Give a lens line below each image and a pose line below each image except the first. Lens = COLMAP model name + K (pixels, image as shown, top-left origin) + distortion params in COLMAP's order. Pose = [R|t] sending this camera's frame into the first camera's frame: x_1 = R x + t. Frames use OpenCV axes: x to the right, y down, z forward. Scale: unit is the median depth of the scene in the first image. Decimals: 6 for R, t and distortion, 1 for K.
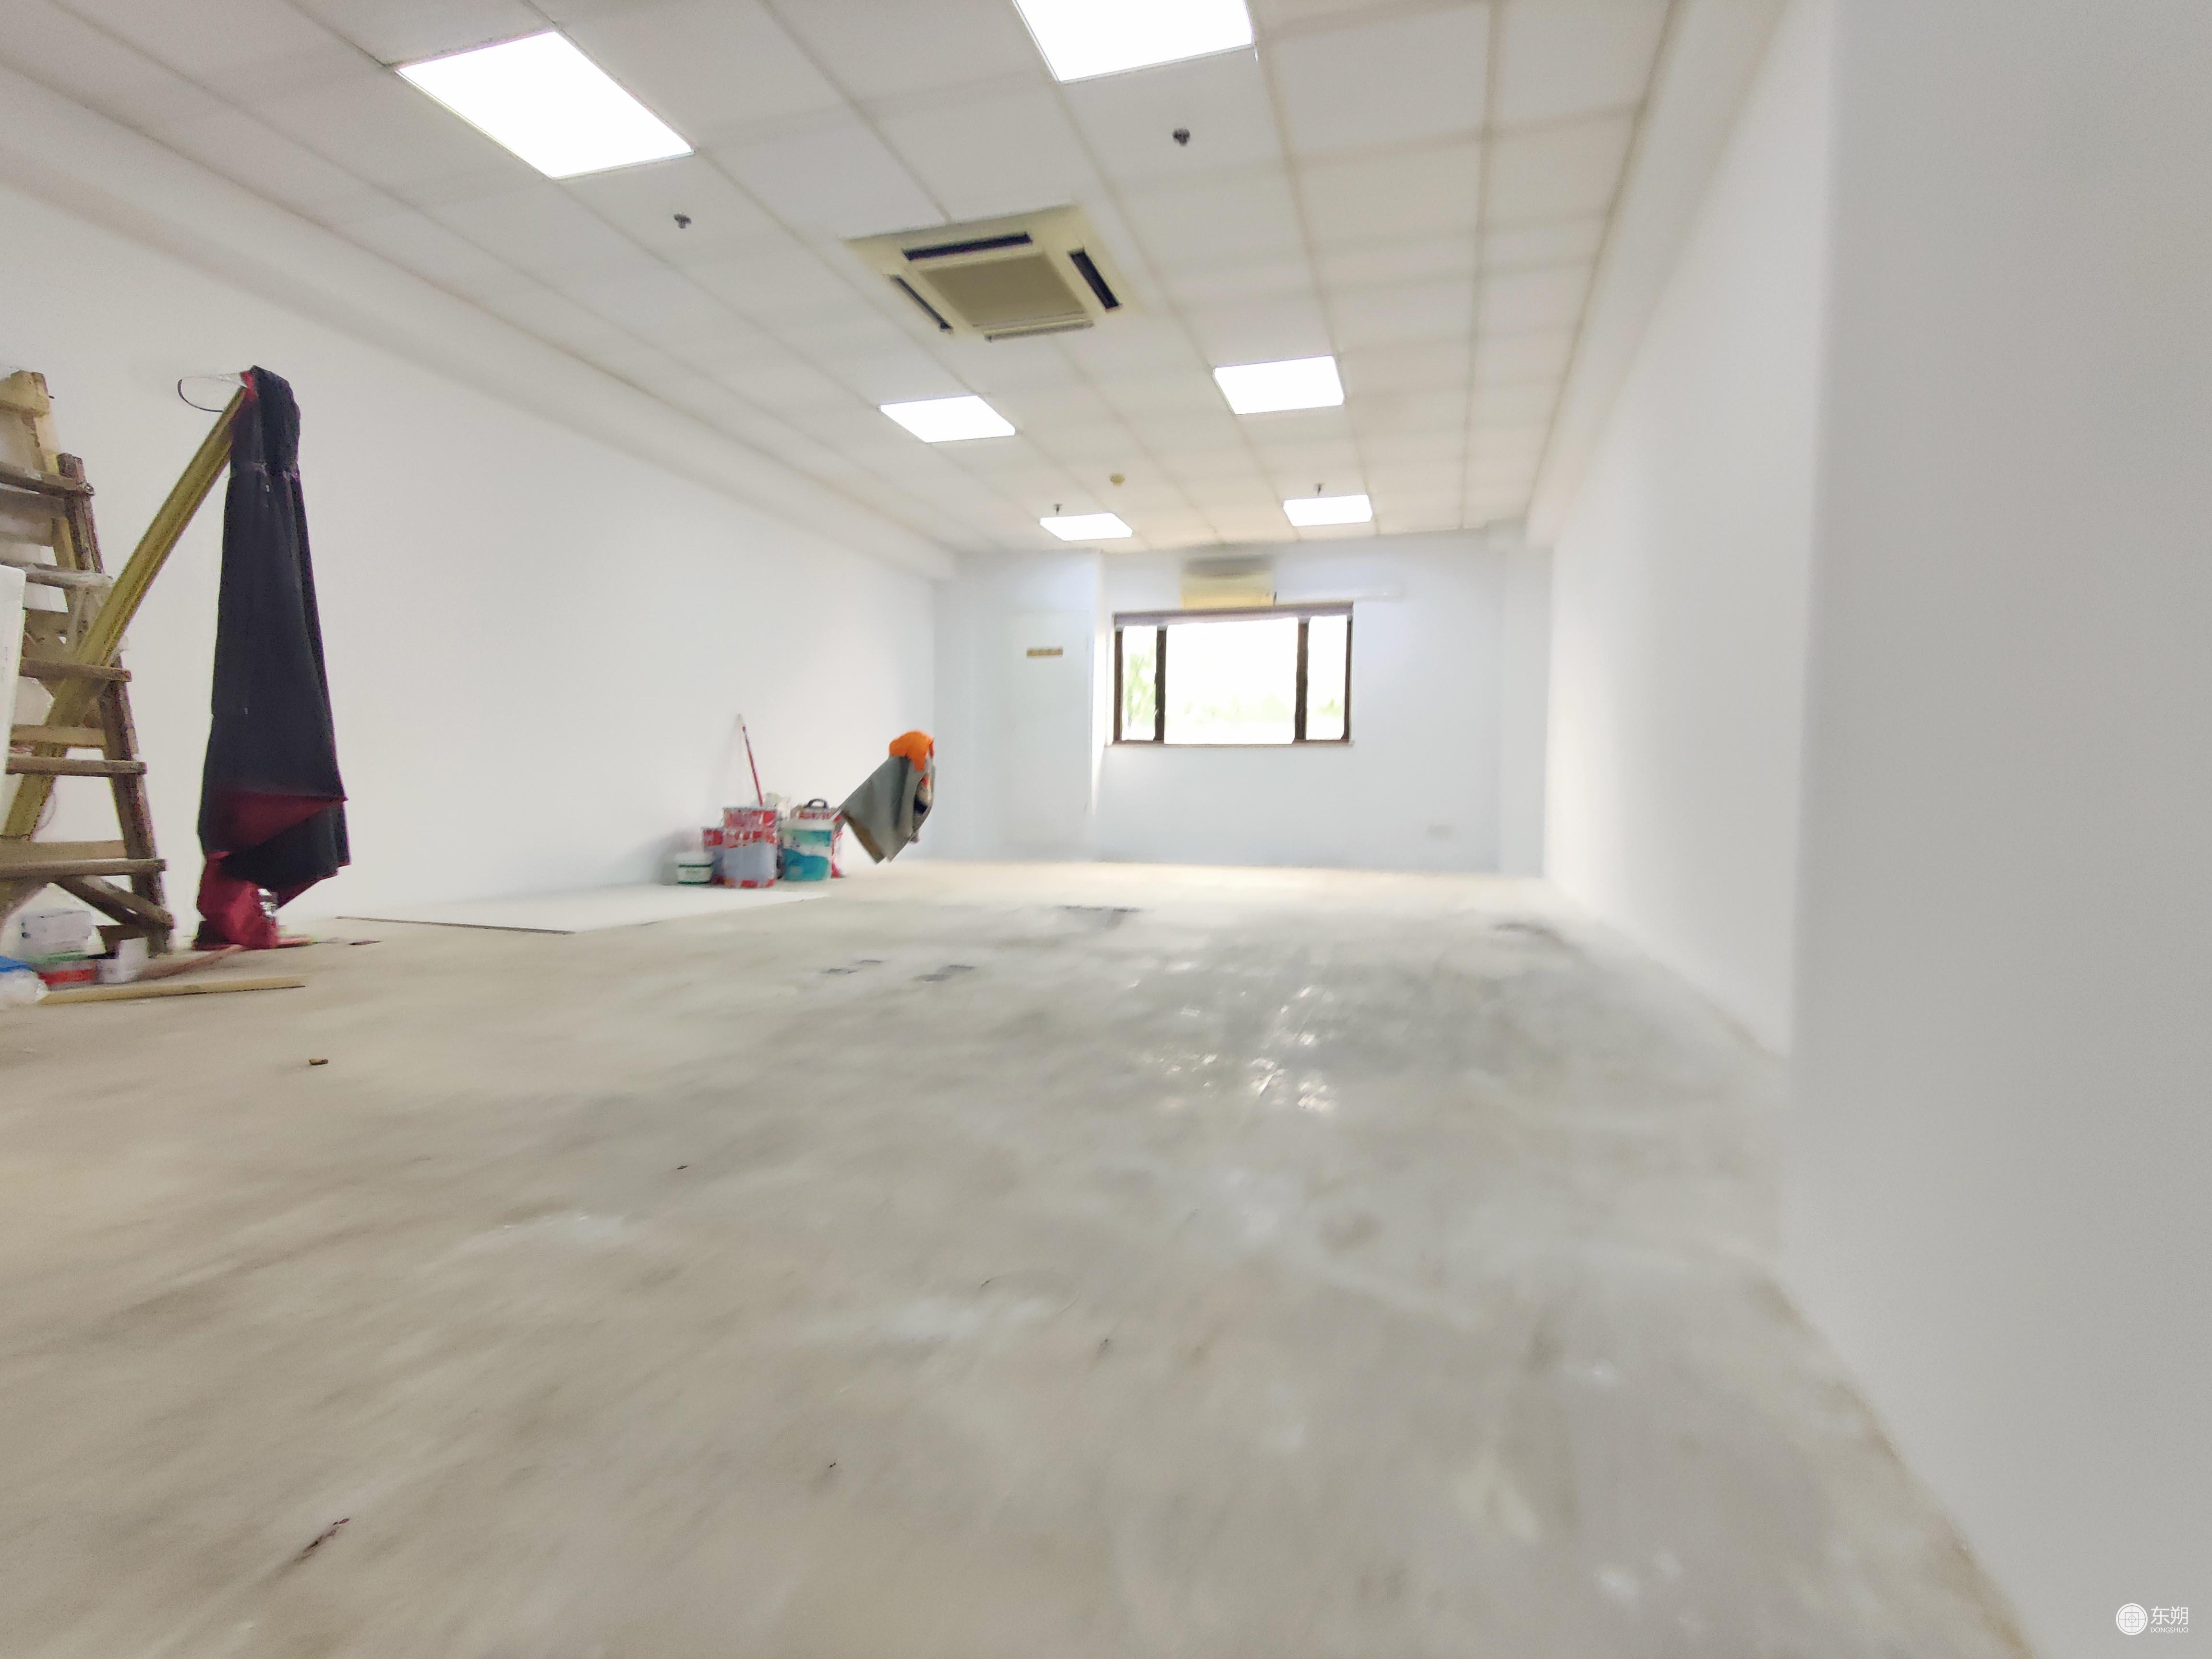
lens RADIAL K [[1081.4, 0, 1074.3], [0, 1081.4, 834.8], [0, 0, 1]] dist [0.002784, -0.001649]
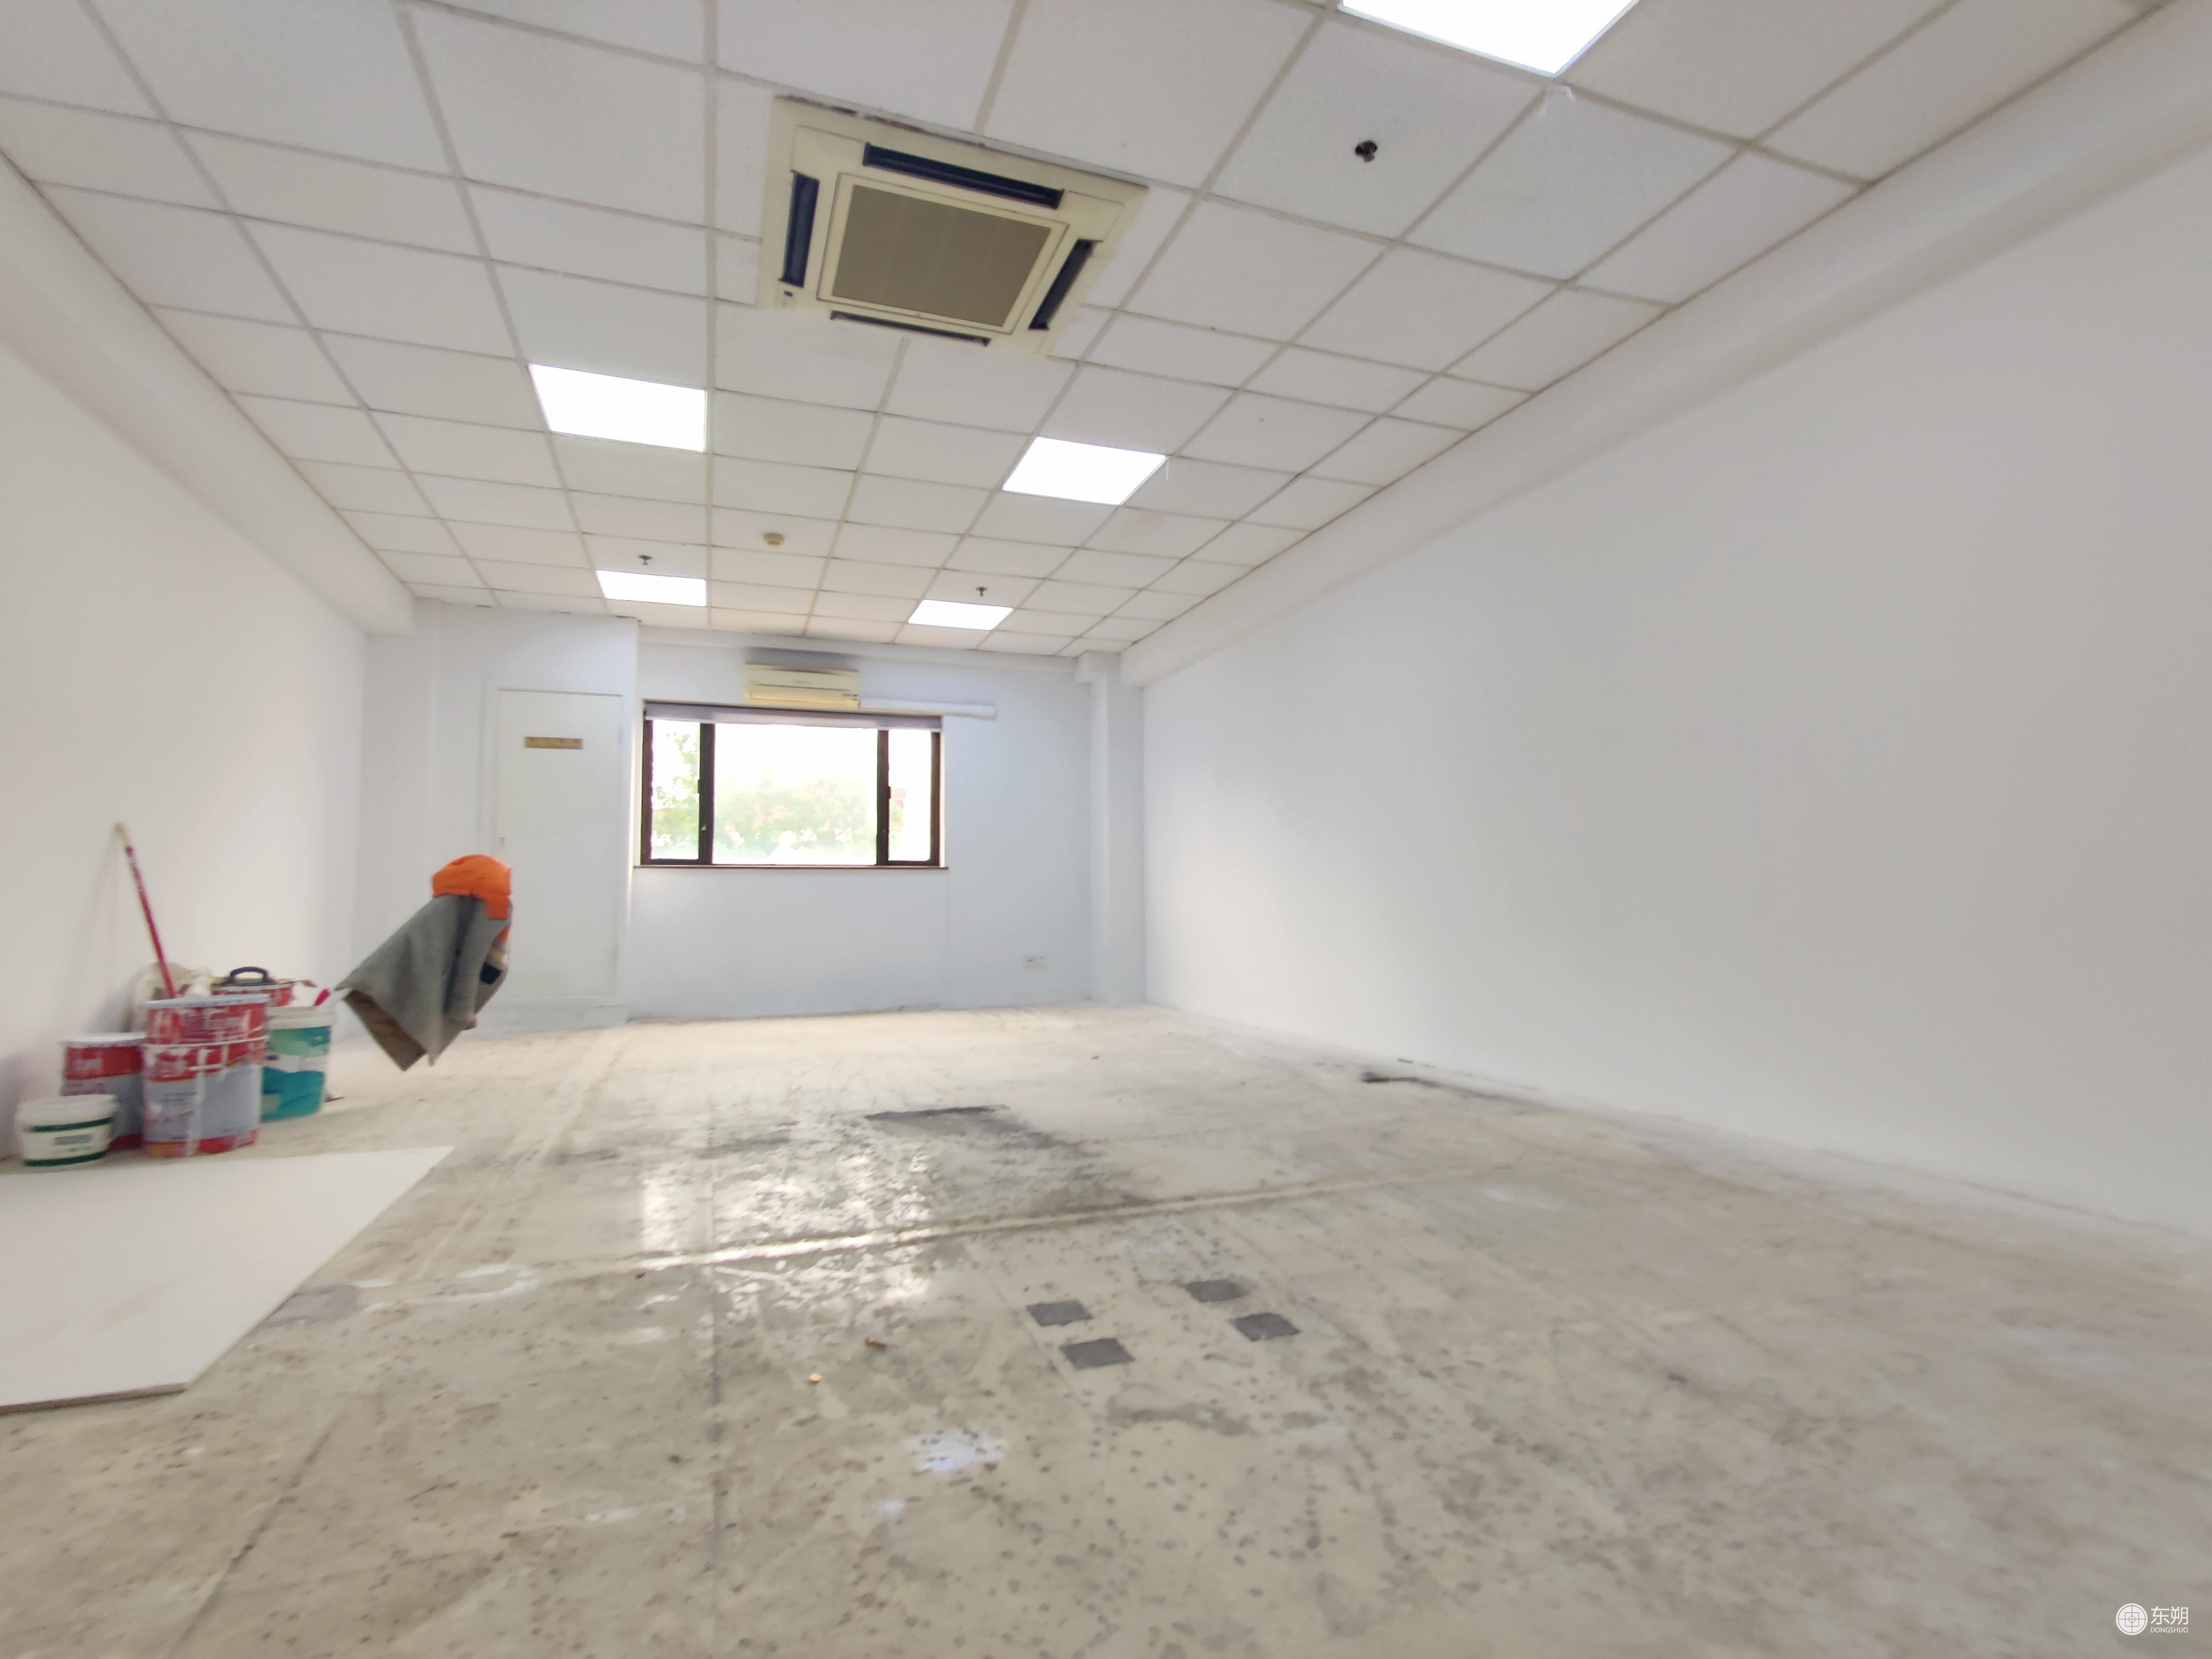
lens RADIAL K [[1081.4, 0, 1135.8], [0, 1081.4, 852.1], [0, 0, 1]] dist [0.002784, -0.001649]
pose [[0.779743, 0.013362, 0.625958, -0.230999], [0.036353, 0.997119, -0.066569, -0.038632], [-0.625044, 0.074662, 0.777011, 0.232289]]
